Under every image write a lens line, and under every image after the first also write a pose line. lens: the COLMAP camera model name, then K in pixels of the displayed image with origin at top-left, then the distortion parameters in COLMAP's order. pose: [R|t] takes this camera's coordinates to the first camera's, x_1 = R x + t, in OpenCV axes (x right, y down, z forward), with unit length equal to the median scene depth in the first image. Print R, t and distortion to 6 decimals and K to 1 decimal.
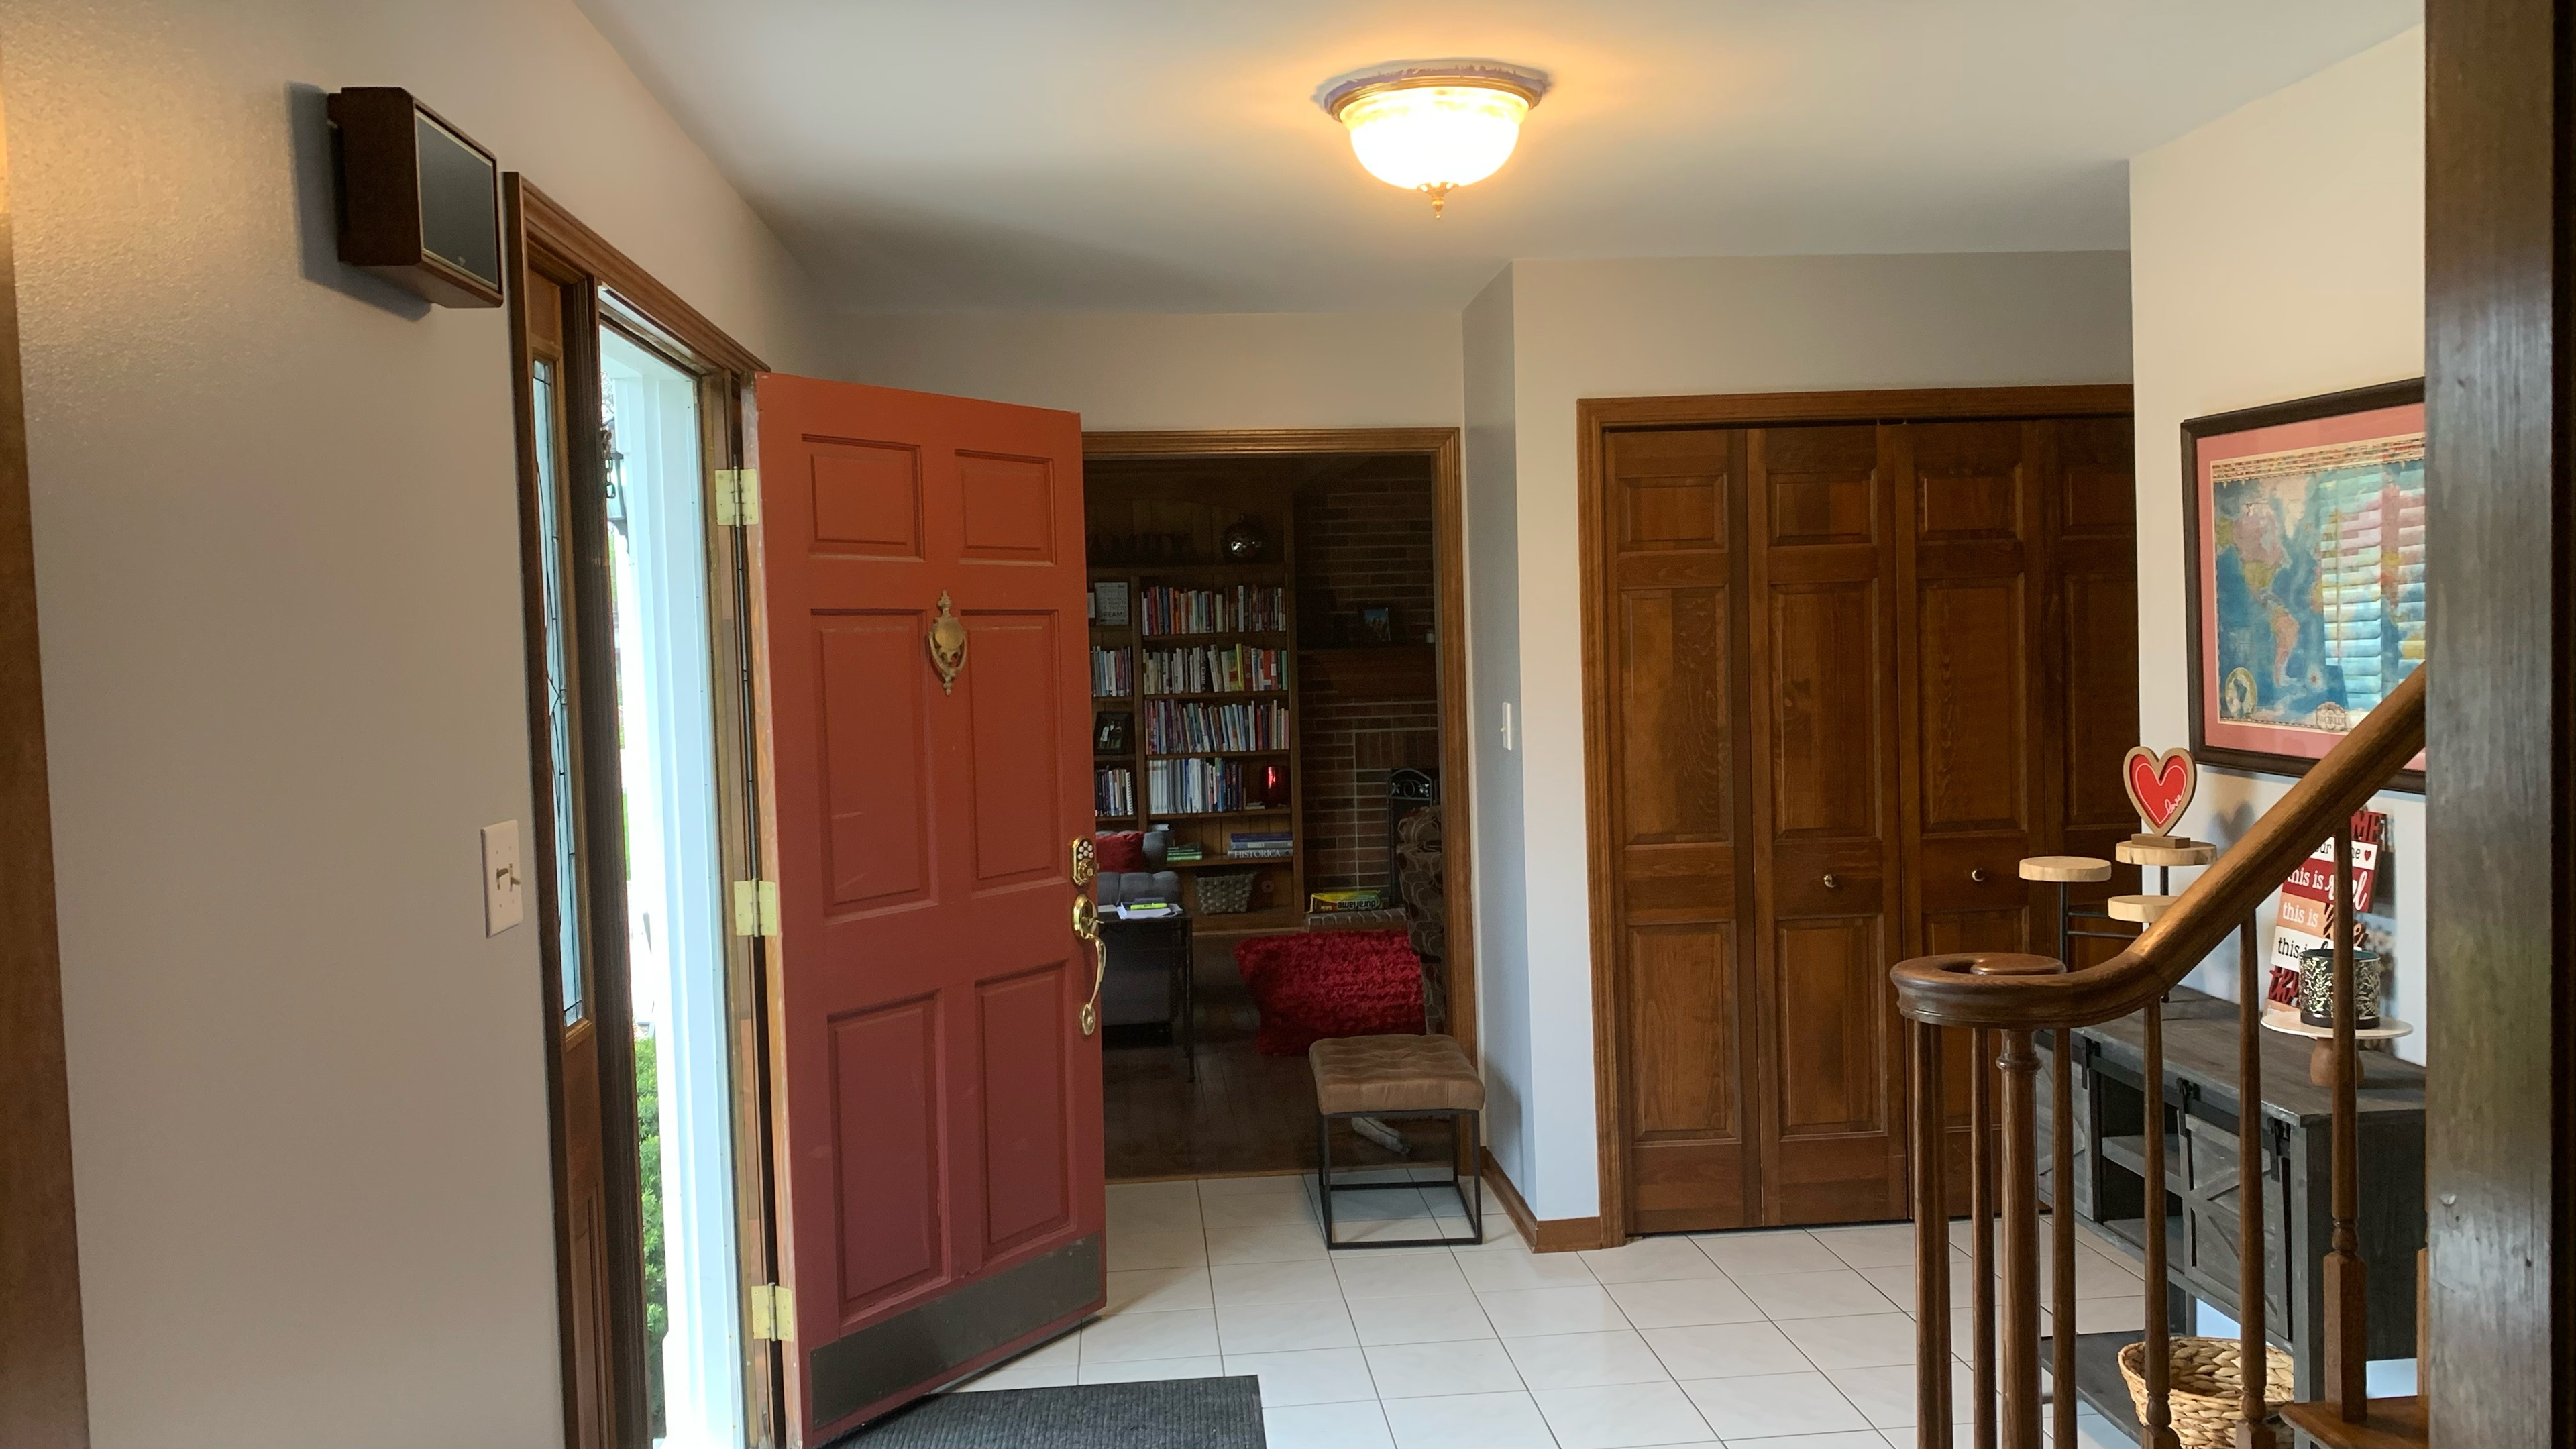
lens RADIAL K [[2002.7, 0, 1285.9], [0, 2002.7, 715.9], [0, 0, 1]] dist [0.005937, -0.001293]
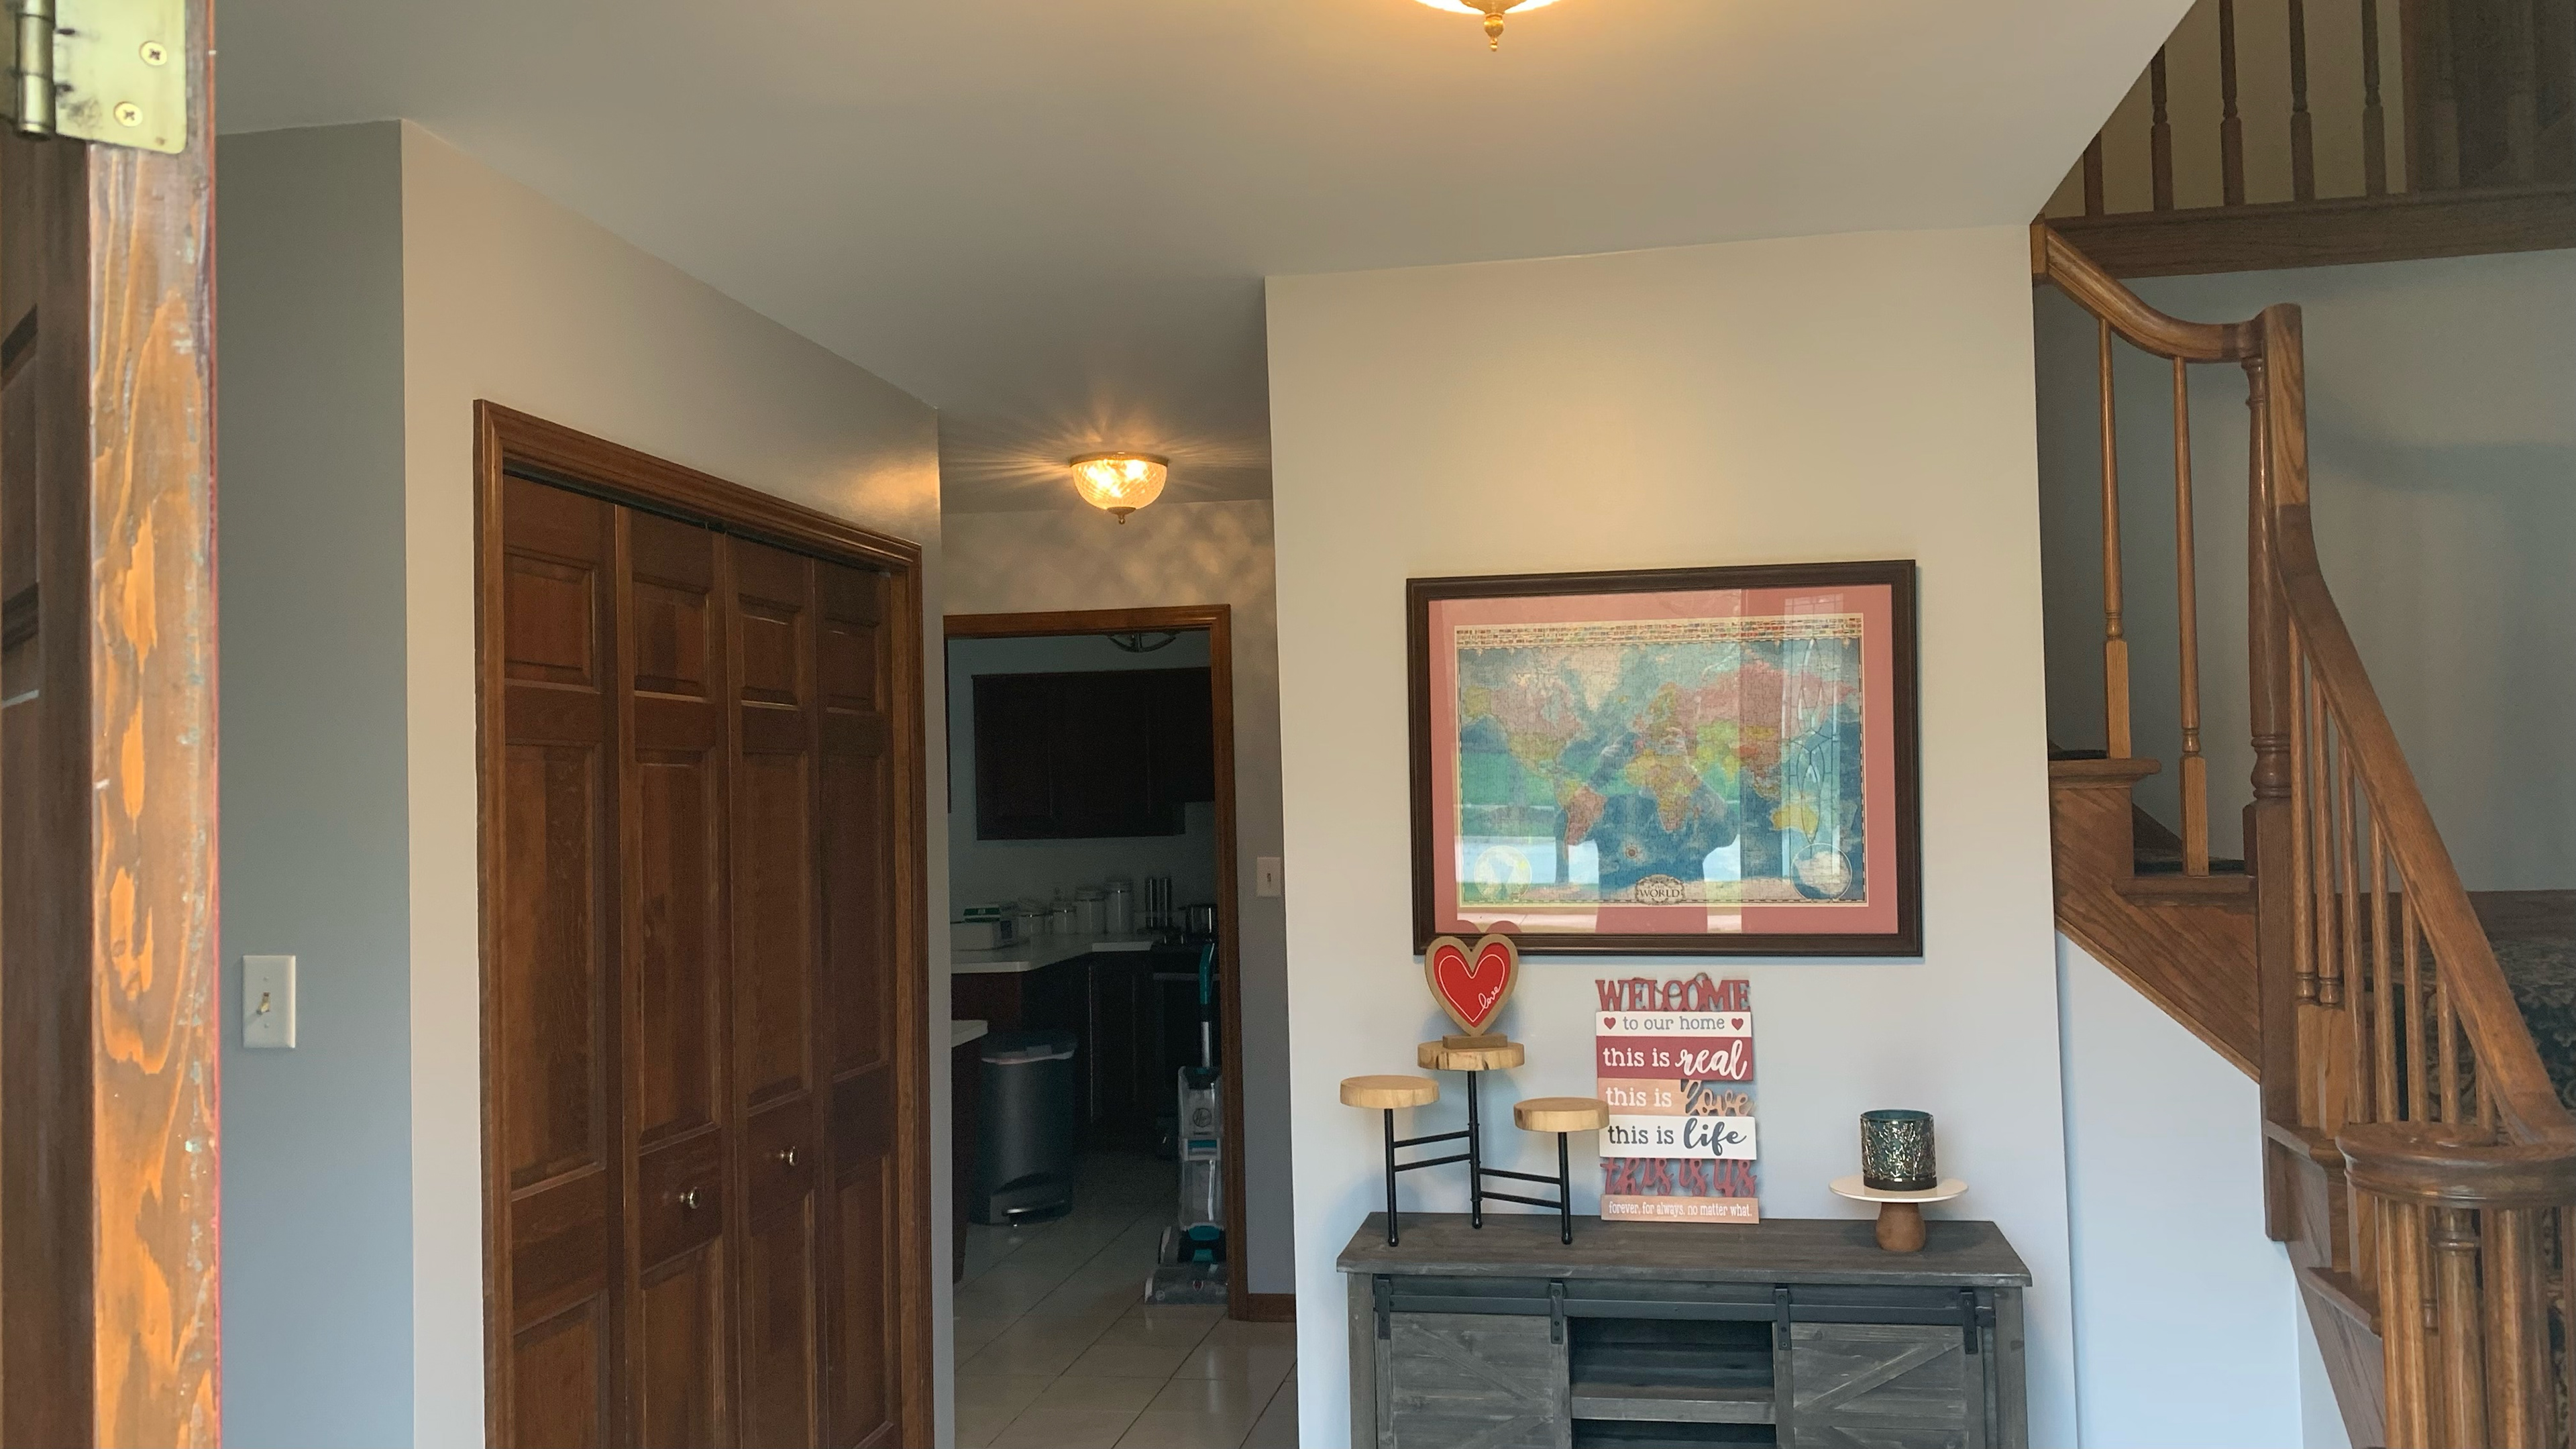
lens RADIAL K [[2002.7, 0, 1292.6], [0, 2002.7, 731.9], [0, 0, 1]] dist [0.005937, -0.001293]
pose [[0.230855, 0.061033, 0.971072, -0.335170], [0.060393, 0.995208, -0.076907, -0.008442], [-0.971112, 0.076400, 0.226062, 0.647557]]
